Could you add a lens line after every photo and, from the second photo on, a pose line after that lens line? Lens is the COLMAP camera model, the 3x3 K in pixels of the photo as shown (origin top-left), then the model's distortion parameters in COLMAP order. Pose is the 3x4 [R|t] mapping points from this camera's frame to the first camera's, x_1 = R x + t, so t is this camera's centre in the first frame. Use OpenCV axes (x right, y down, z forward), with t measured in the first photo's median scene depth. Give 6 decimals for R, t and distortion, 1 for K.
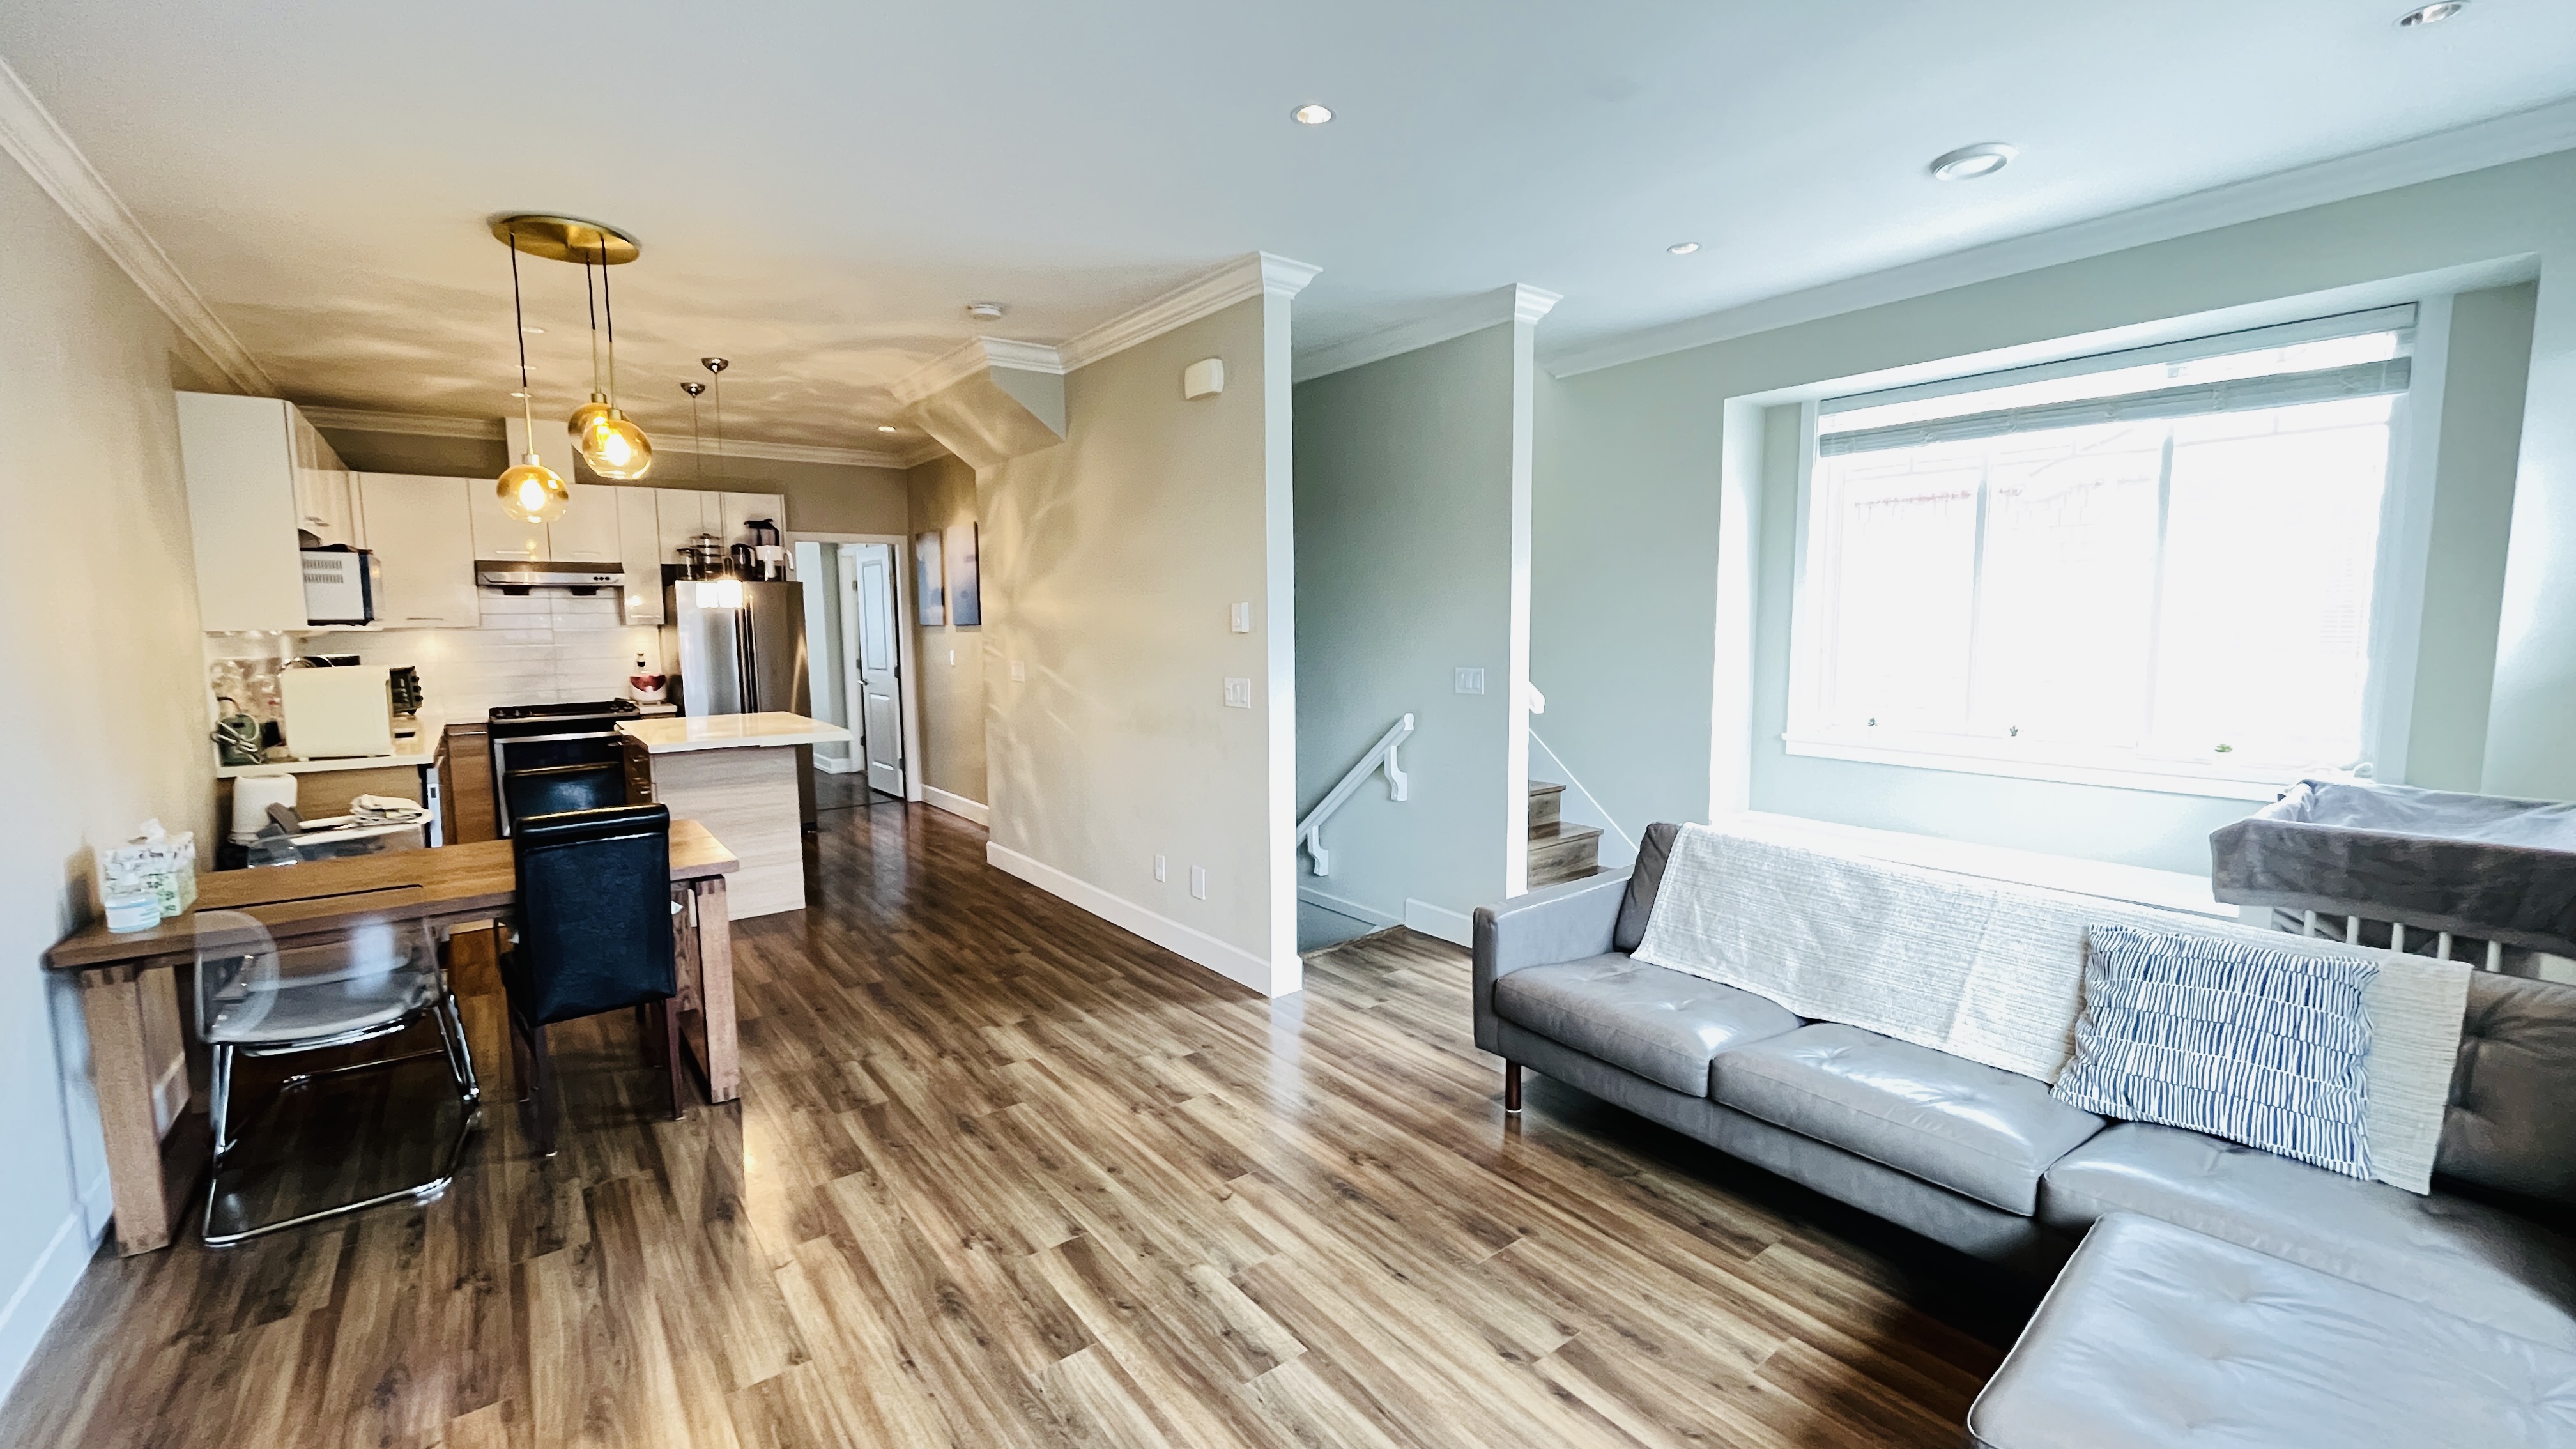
lens RADIAL K [[1043.9, 0, 1292.0], [0, 1043.9, 723.2], [0, 0, 1]] dist [-0.002353, 0.000209]
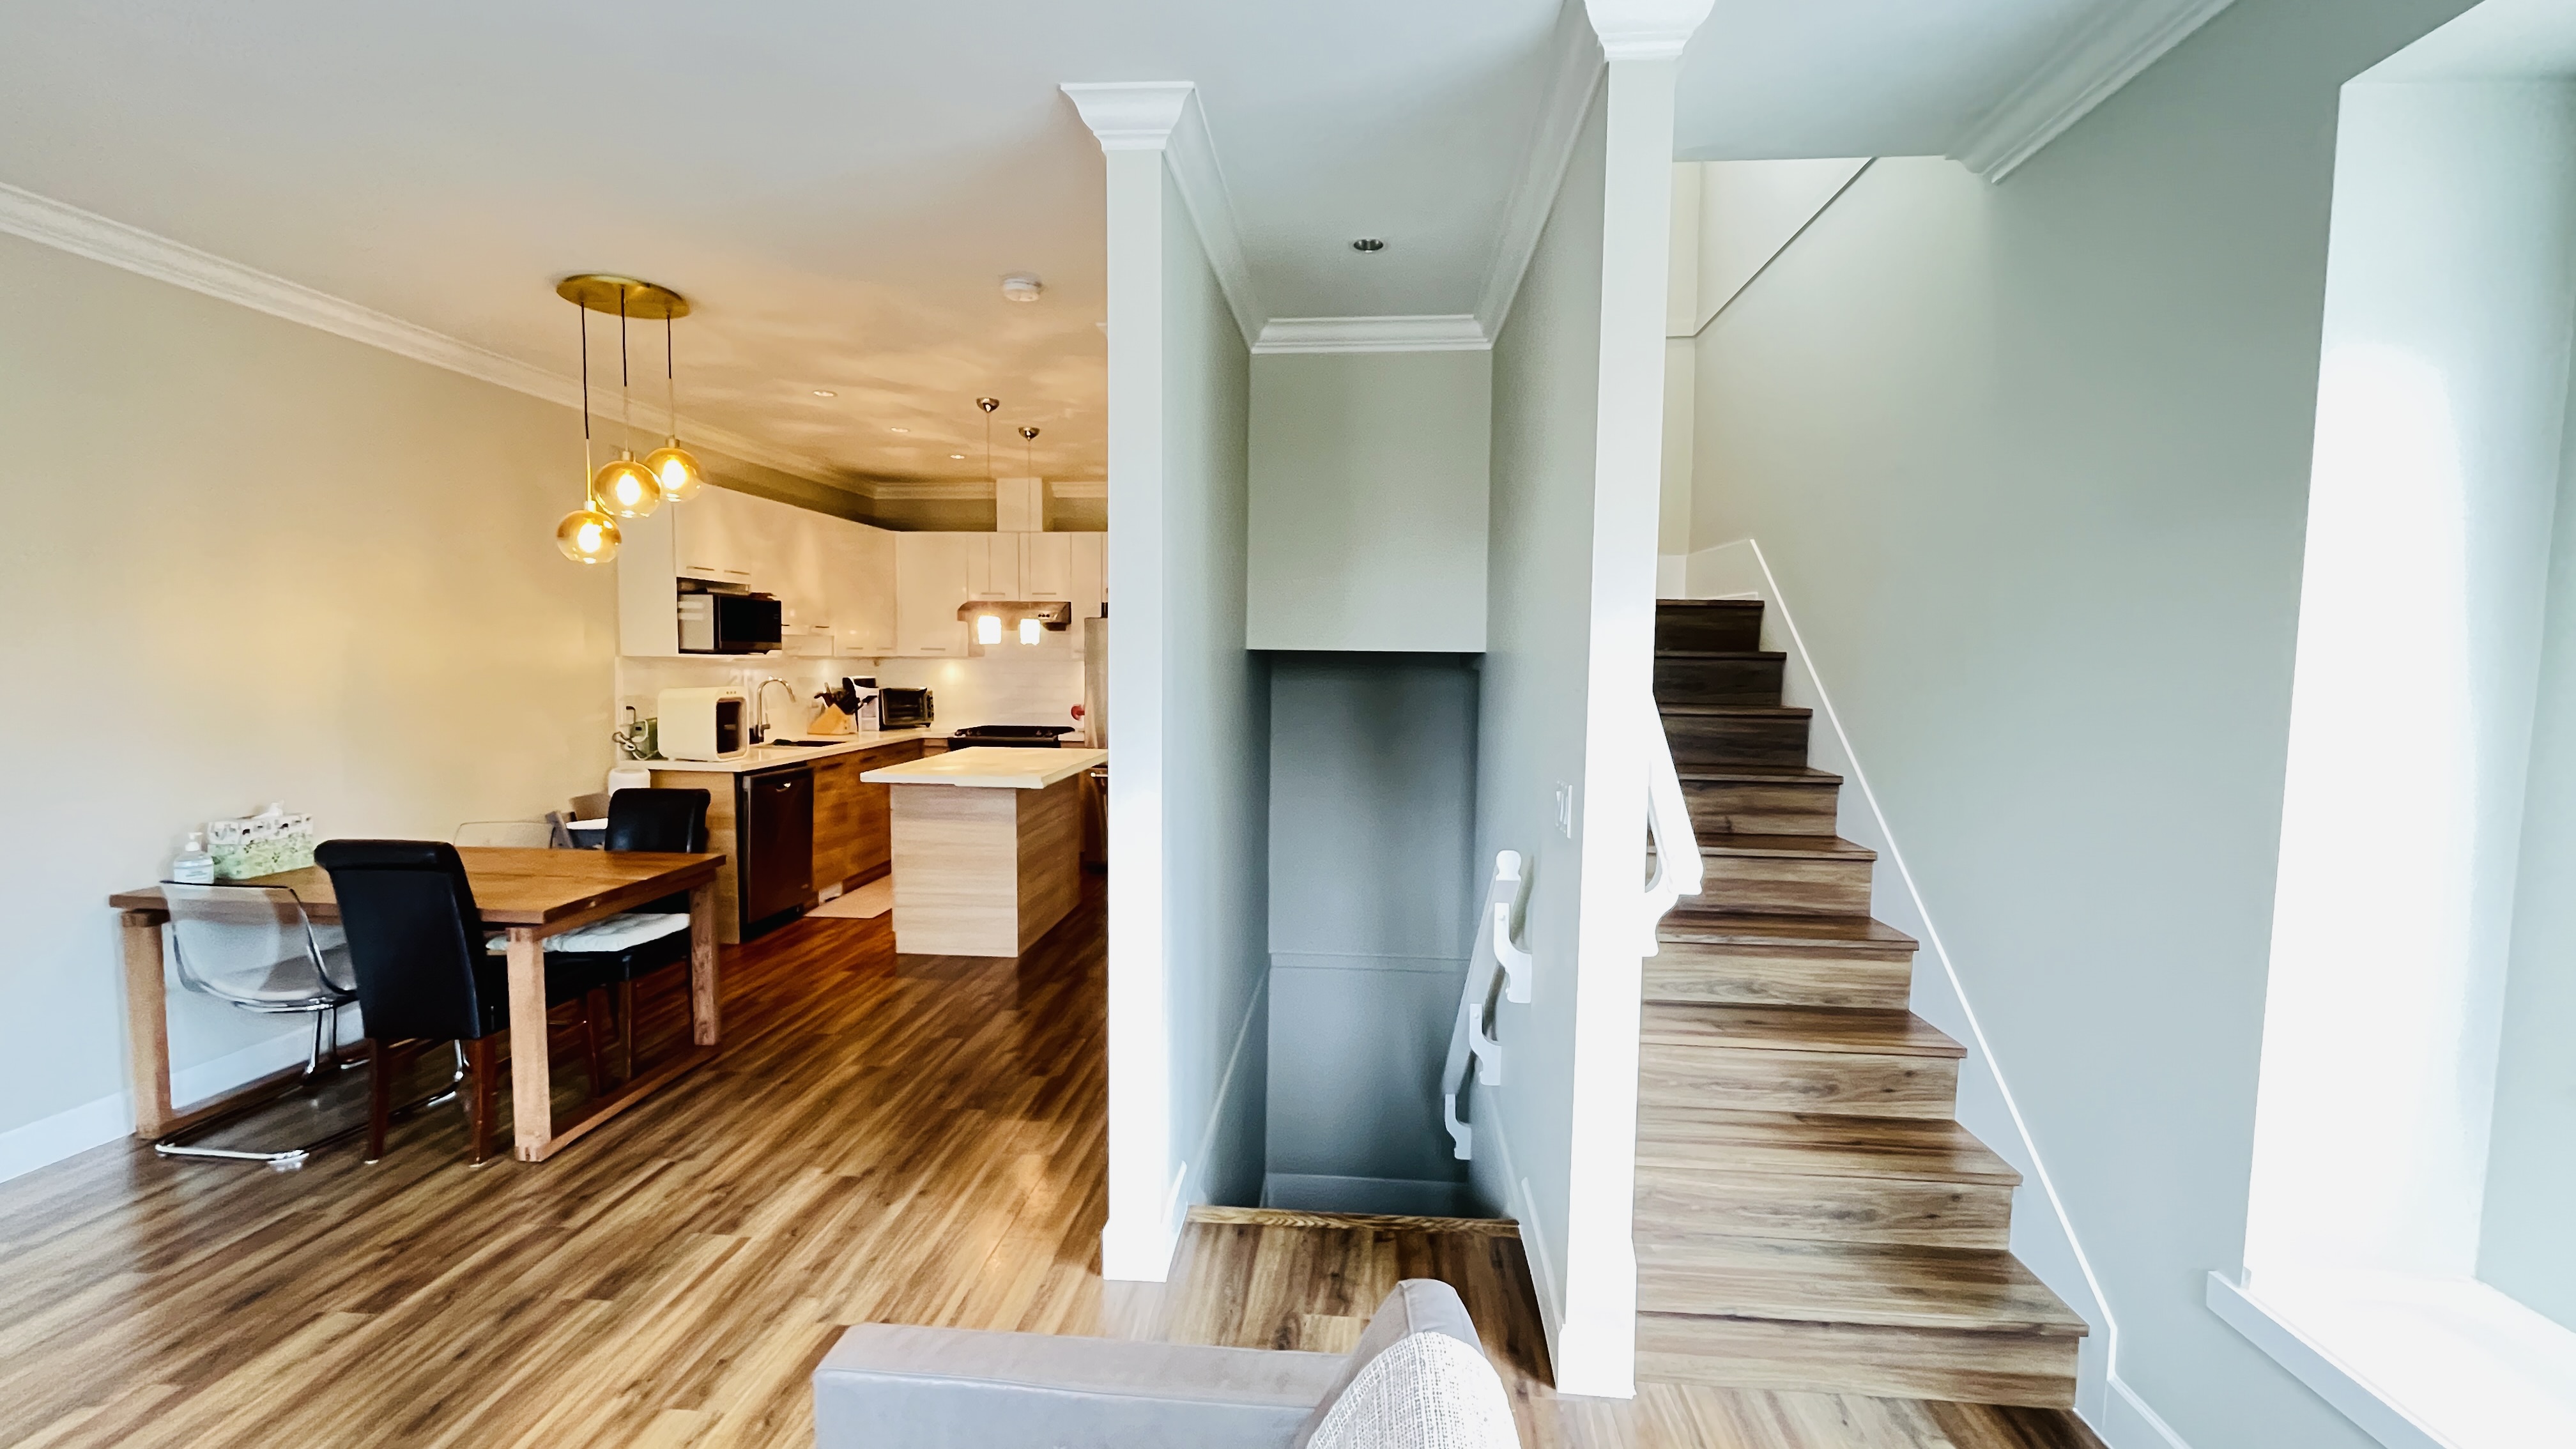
lens RADIAL K [[1043.9, 0, 1286.2], [0, 1043.9, 727.8], [0, 0, 1]] dist [-0.002353, 0.000209]
pose [[0.732224, 0.068851, -0.677575, 0.505273], [-0.091149, 0.995834, 0.002690, -0.084180], [0.674937, 0.059790, 0.735449, 0.648931]]
